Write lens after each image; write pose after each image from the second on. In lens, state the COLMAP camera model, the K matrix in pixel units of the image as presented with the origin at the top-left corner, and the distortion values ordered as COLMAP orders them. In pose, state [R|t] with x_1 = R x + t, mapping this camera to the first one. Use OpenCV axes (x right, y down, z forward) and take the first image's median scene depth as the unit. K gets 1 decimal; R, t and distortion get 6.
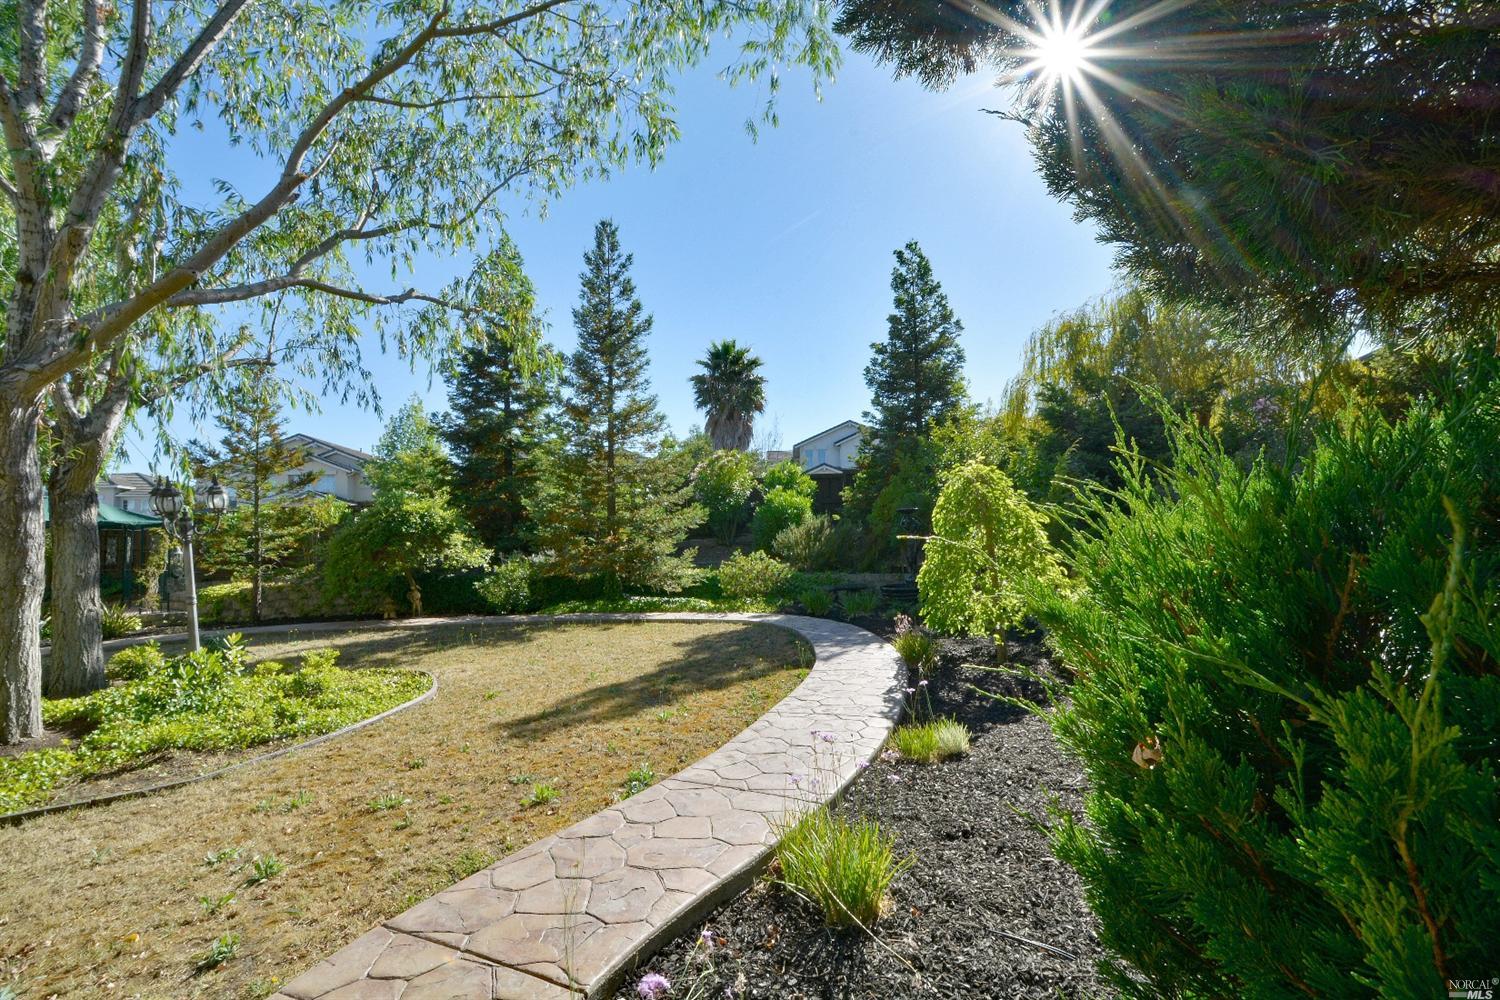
lens RADIAL K [[697.9, 0, 755.0], [0, 697.9, 491.8], [0, 0, 1]] dist [-0.002919, -0.000800]
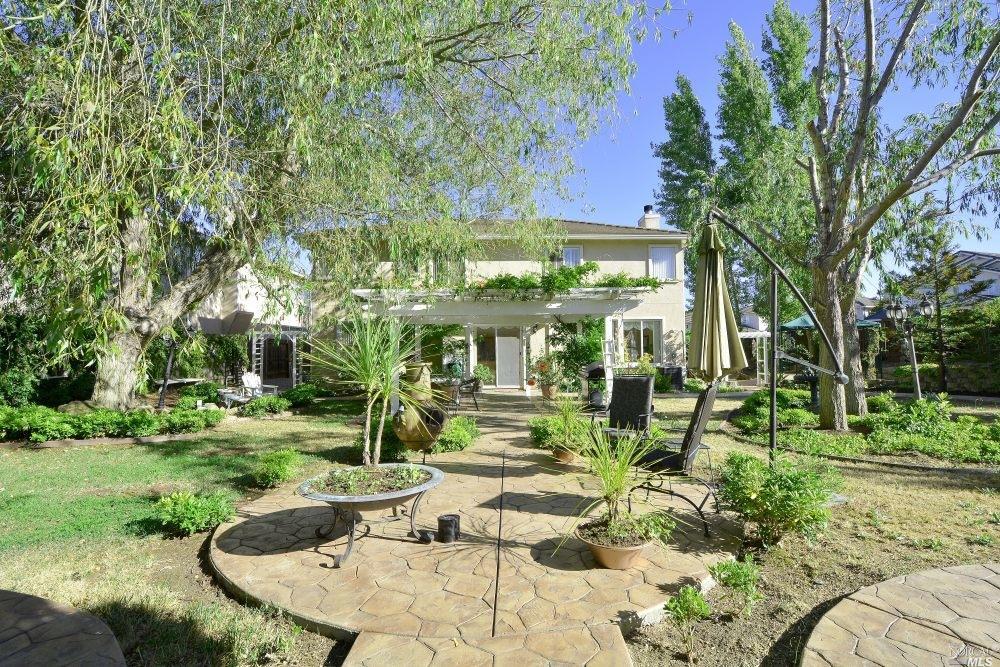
lens RADIAL K [[465.3, 0, 498.9], [0, 465.3, 335.1], [0, 0, 1]] dist [-0.002919, -0.000800]
pose [[0.203245, -0.006966, -0.979103, 0.044757], [0.075507, 0.997108, 0.008580, -0.007532], [0.976212, -0.075673, 0.203184, -0.103215]]
